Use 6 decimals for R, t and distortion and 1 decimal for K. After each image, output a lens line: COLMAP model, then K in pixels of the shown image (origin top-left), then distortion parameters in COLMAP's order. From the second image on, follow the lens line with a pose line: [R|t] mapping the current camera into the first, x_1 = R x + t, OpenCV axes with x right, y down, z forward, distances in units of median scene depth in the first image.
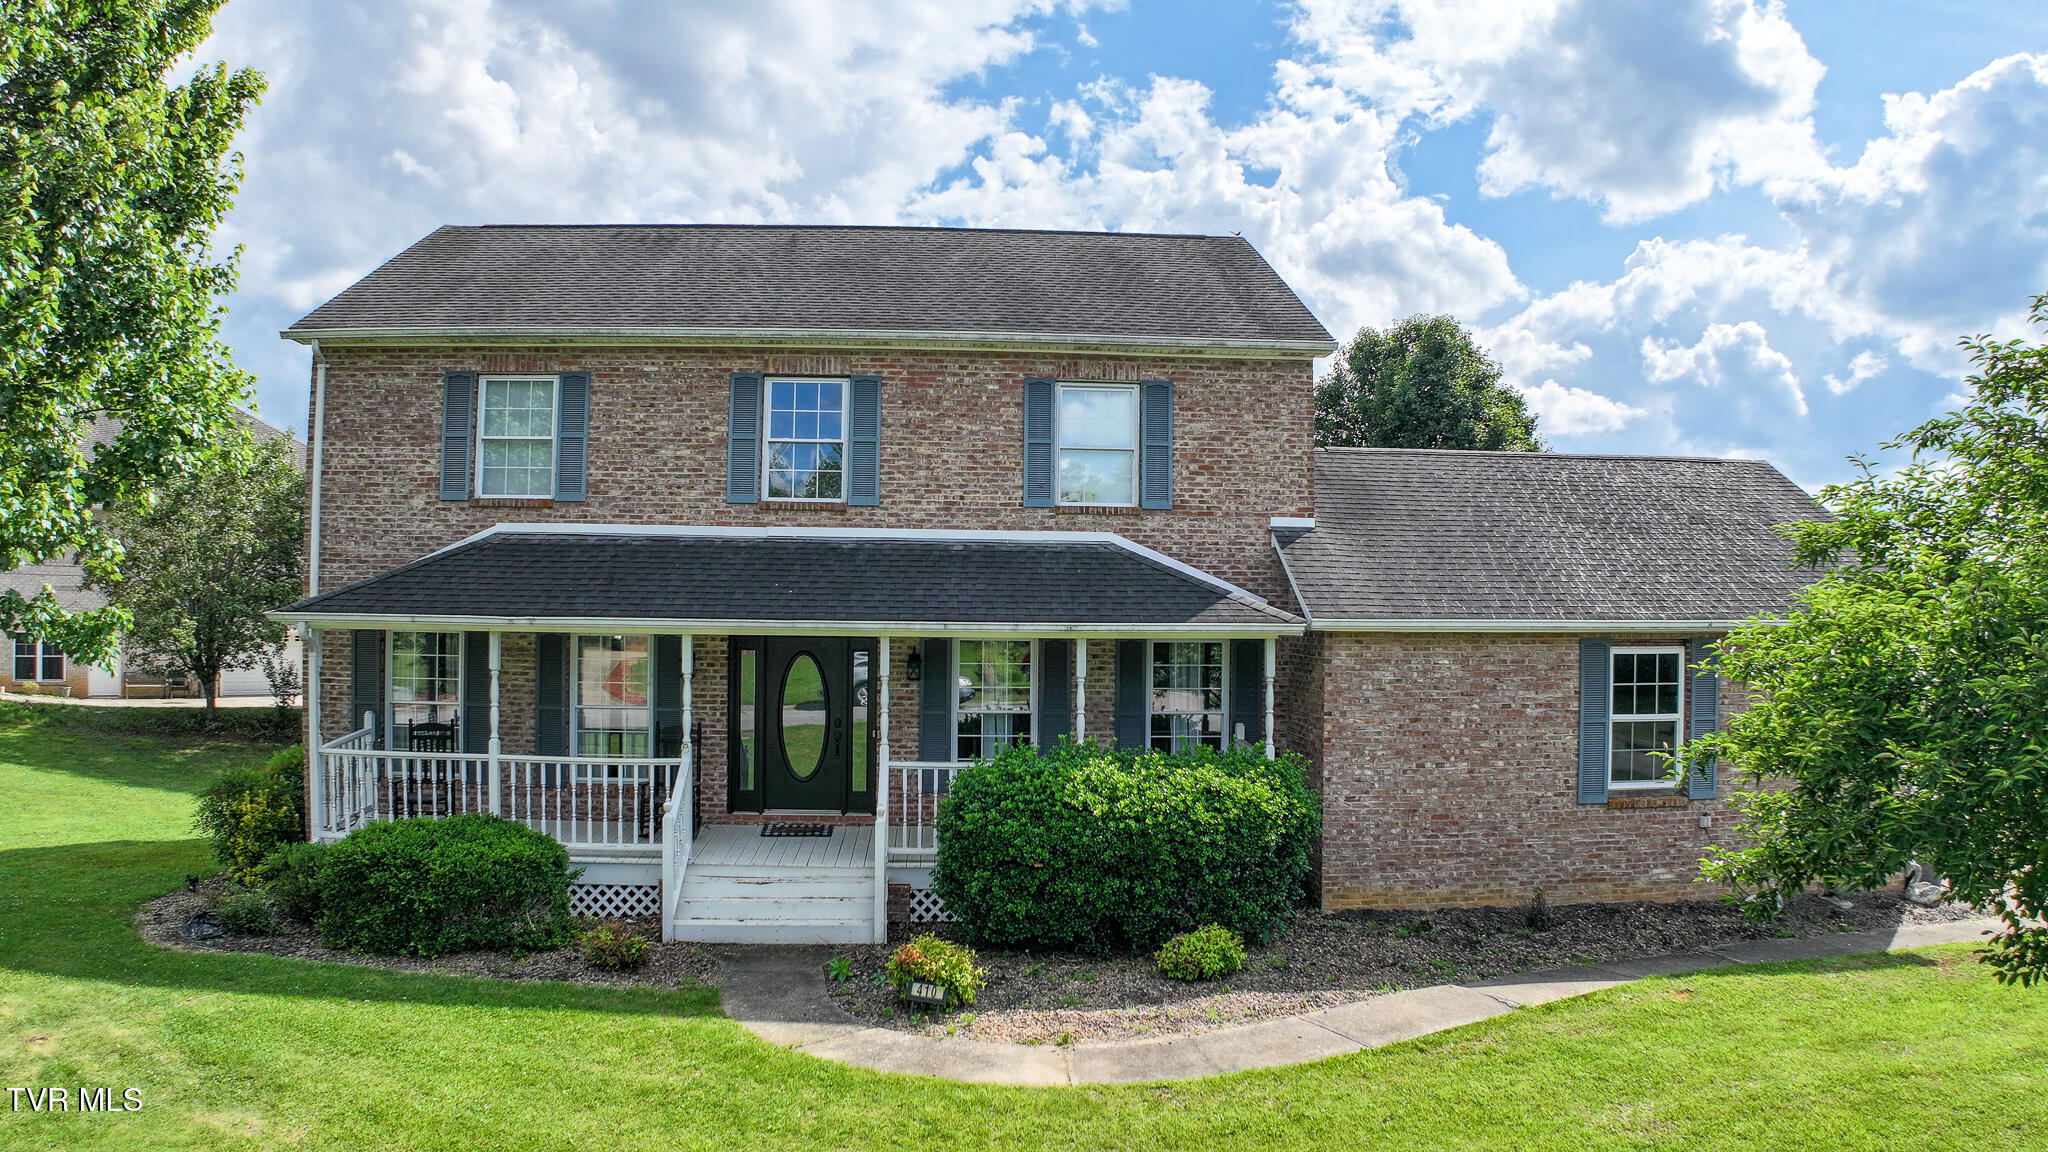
lens RADIAL K [[1273.0, 0, 1032.5], [0, 1273.0, 564.7], [0, 0, 1]] dist [-0.175651, 0.026704]
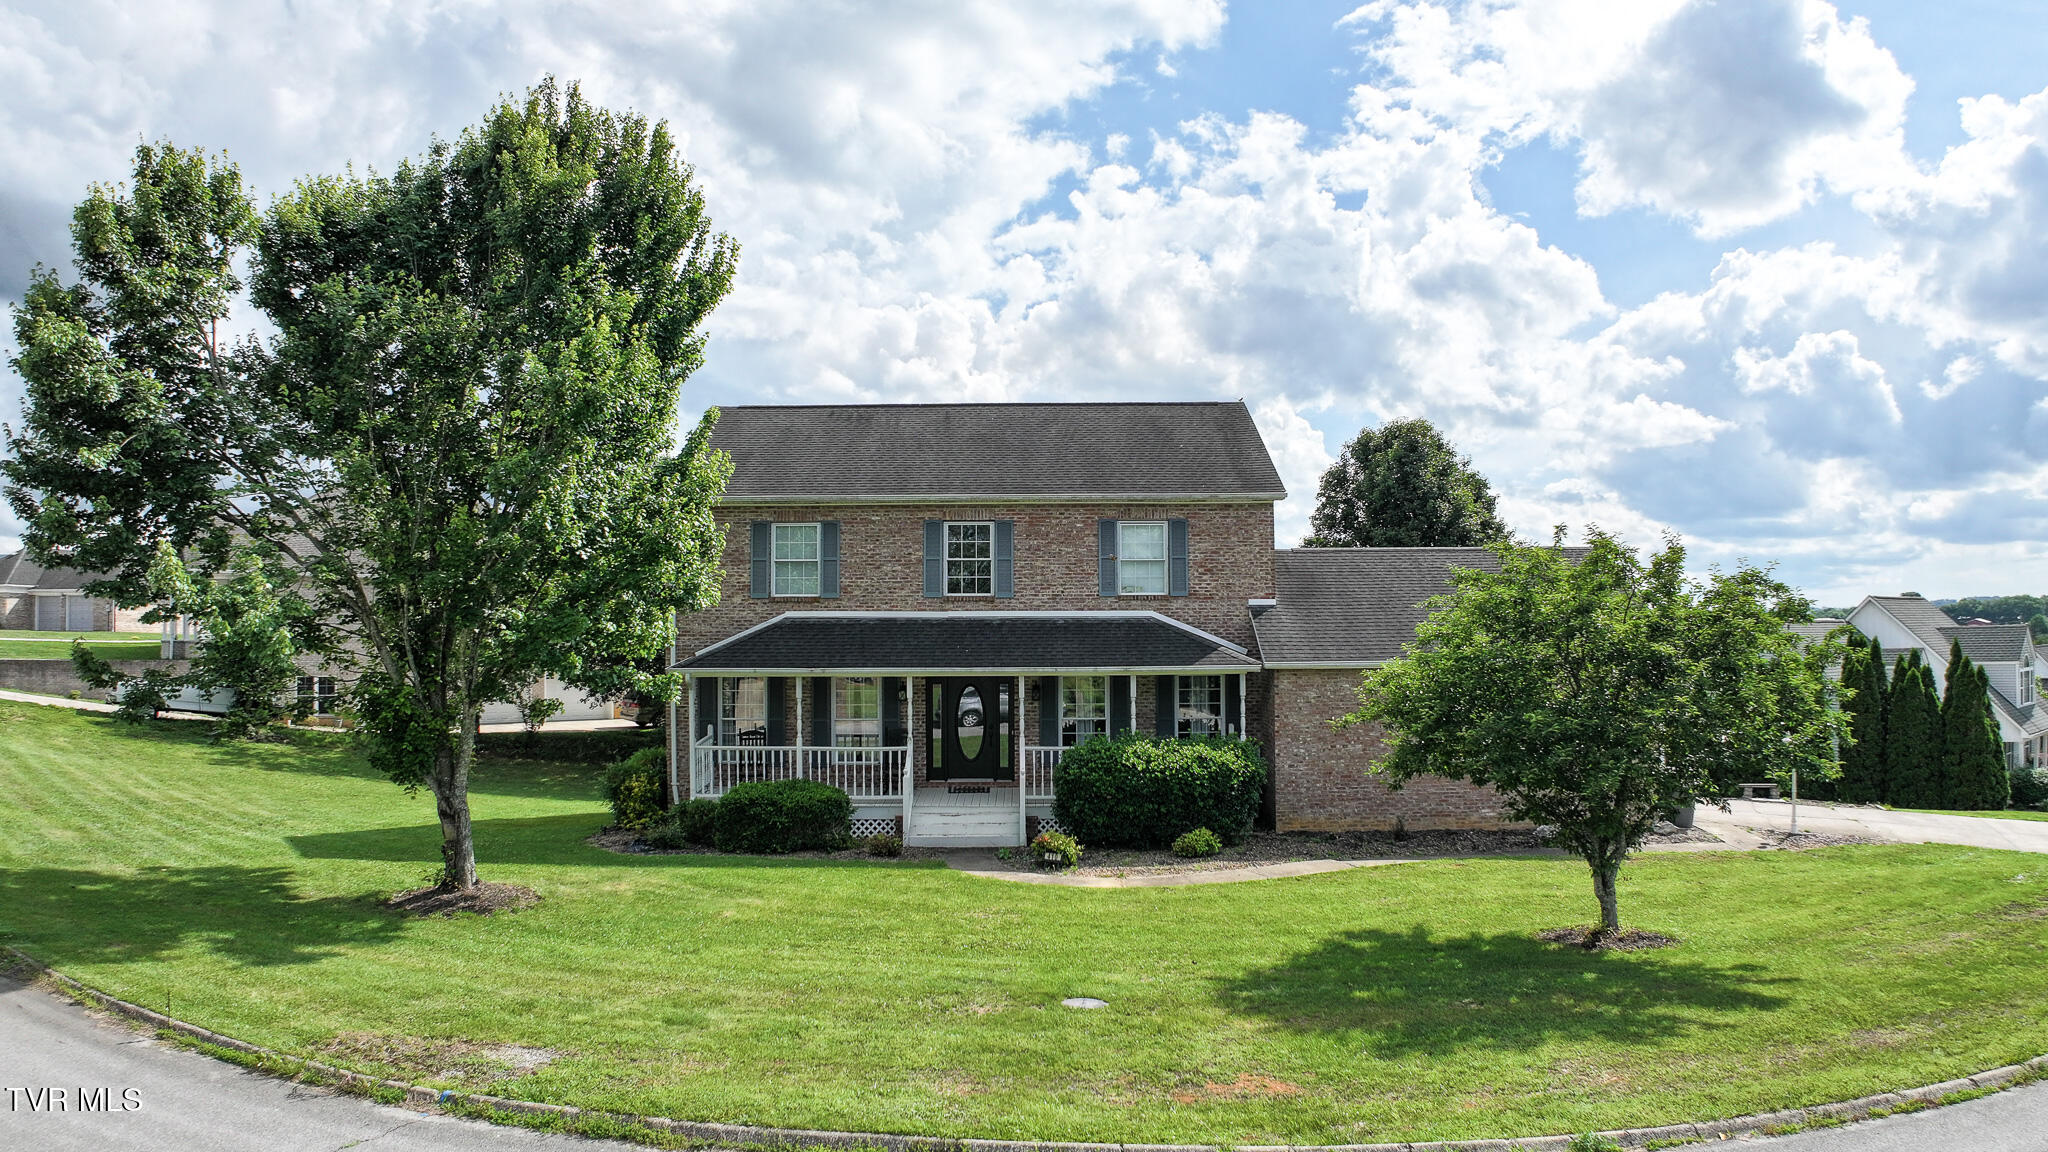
lens RADIAL K [[1273.0, 0, 1032.5], [0, 1273.0, 564.7], [0, 0, 1]] dist [-0.175651, 0.026704]
pose [[0.997637, -0.019071, -0.066003, 0.018149], [0.017804, 0.999647, -0.019719, -0.061095], [0.066356, 0.018497, 0.997625, -0.745655]]
